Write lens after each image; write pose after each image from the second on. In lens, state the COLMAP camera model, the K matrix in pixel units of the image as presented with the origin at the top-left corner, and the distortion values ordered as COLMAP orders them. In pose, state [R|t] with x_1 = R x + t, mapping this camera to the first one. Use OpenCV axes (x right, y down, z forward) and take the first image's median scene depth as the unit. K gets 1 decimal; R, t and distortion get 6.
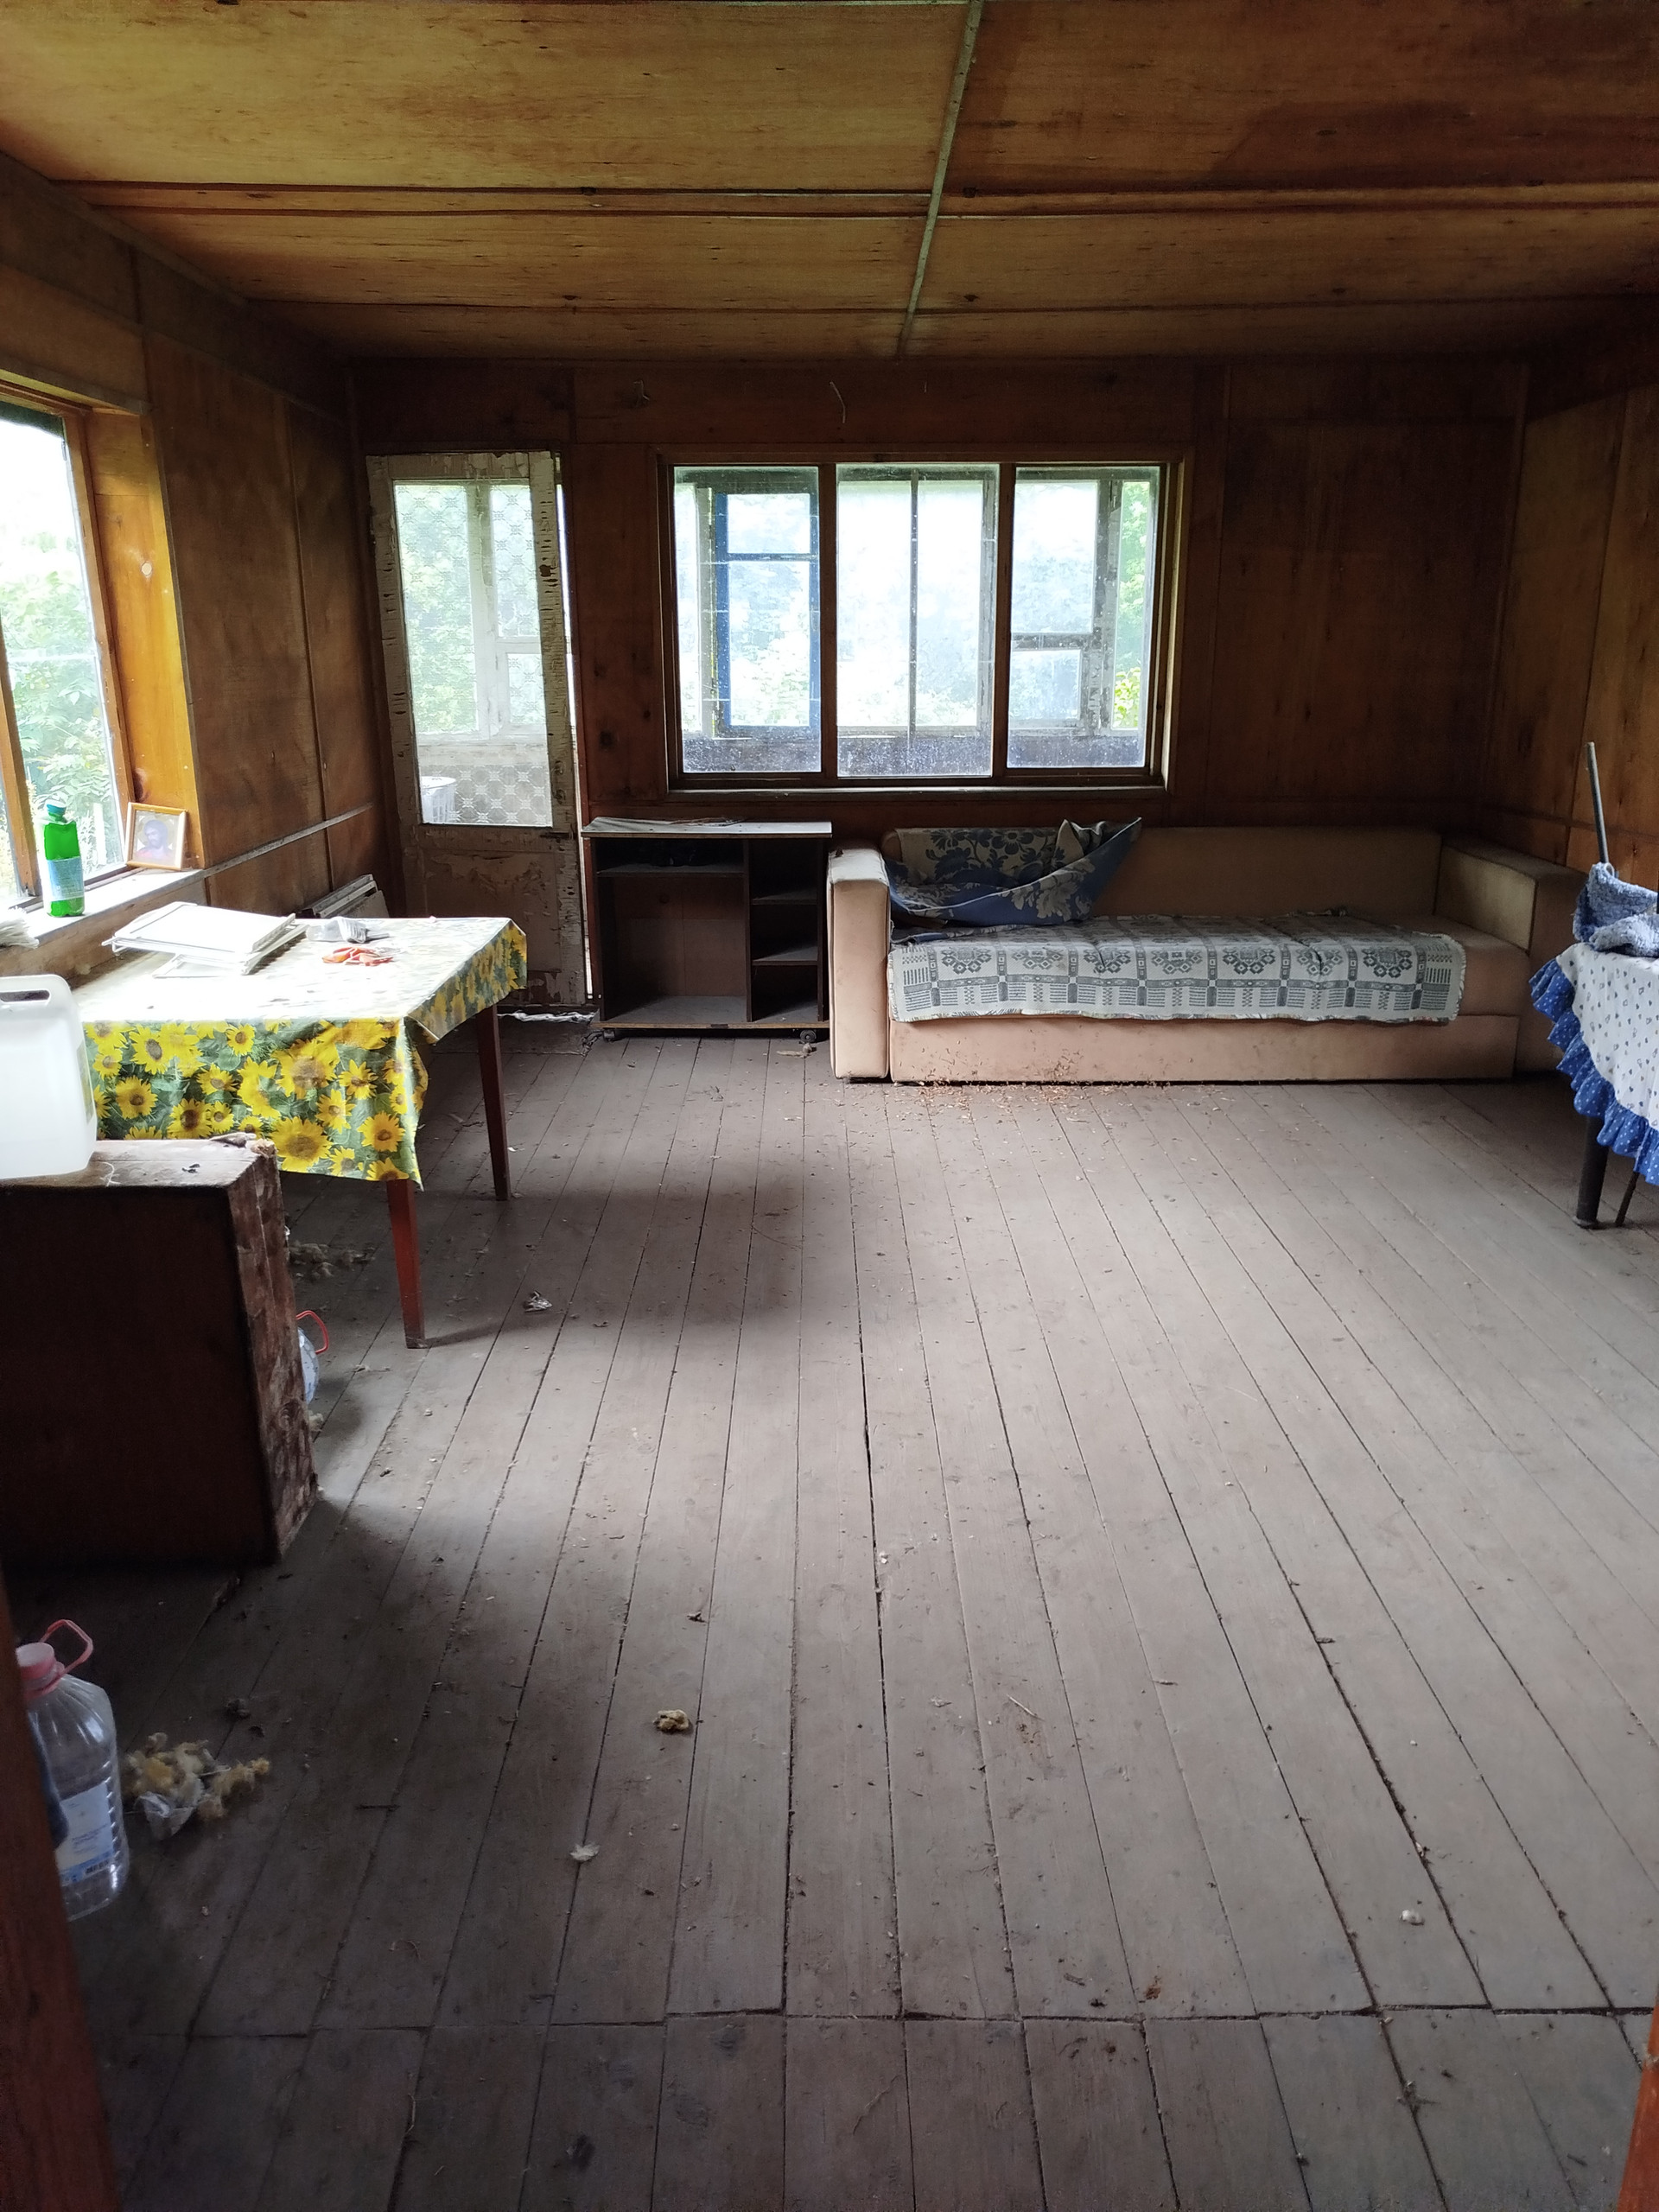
lens RADIAL K [[1539.9, 0, 831.9], [0, 1539.9, 1107.2], [0, 0, 1]] dist [0.004969, 0.000641]
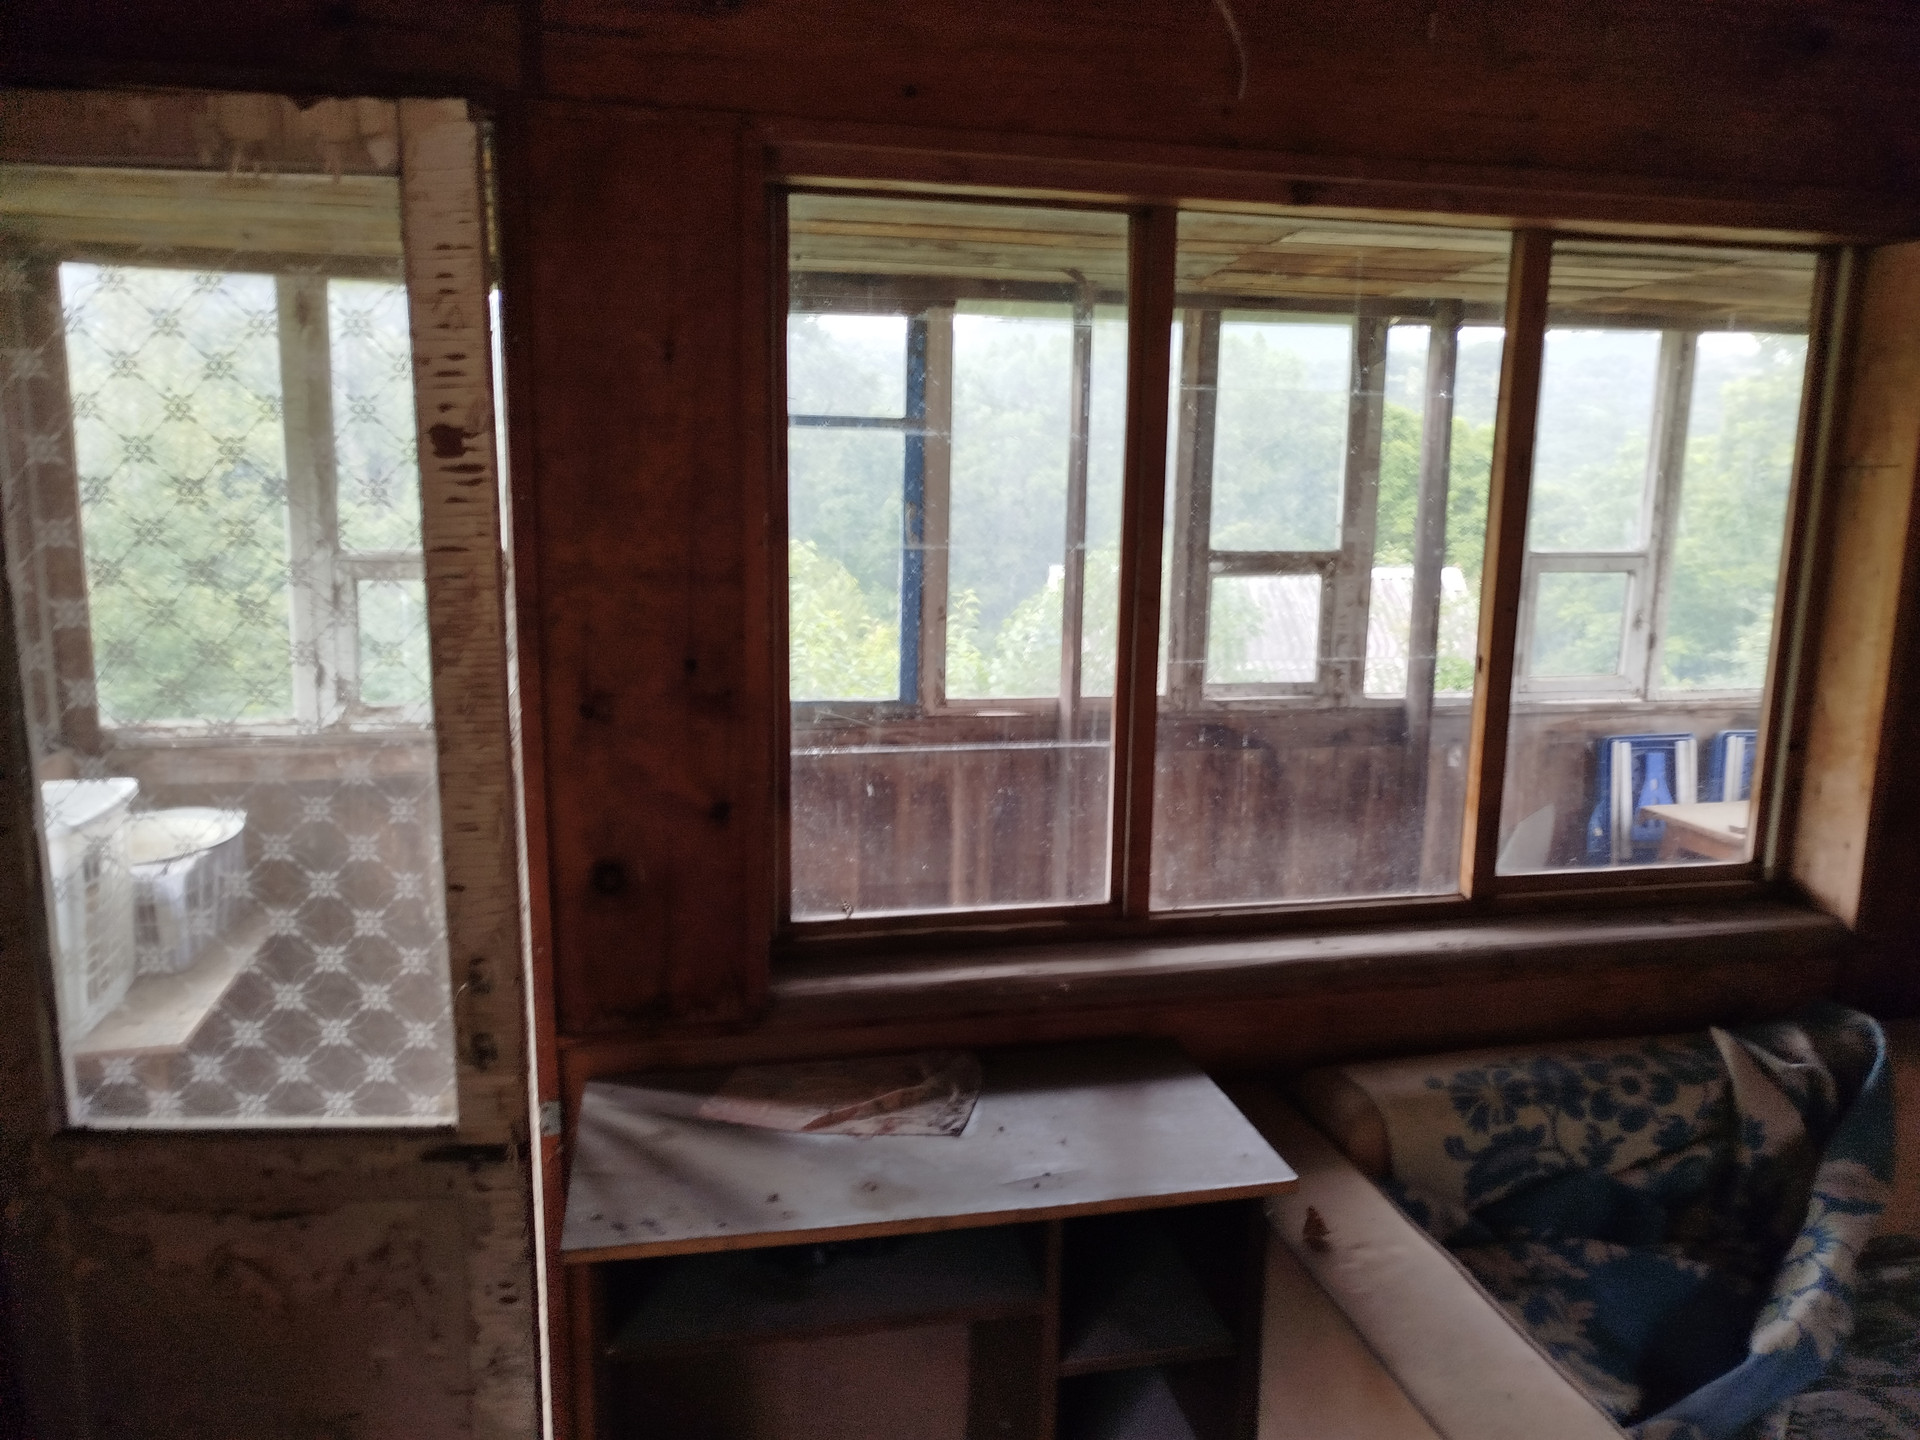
lens RADIAL K [[1336.6, 0, 931.9], [0, 1336.6, 711.1], [0, 0, 1]] dist [0.004969, 0.000641]
pose [[0.982758, -0.014913, 0.184292, -0.128578], [0.039718, 0.990500, -0.131653, -0.231912], [-0.180578, 0.136703, 0.974014, 0.661776]]
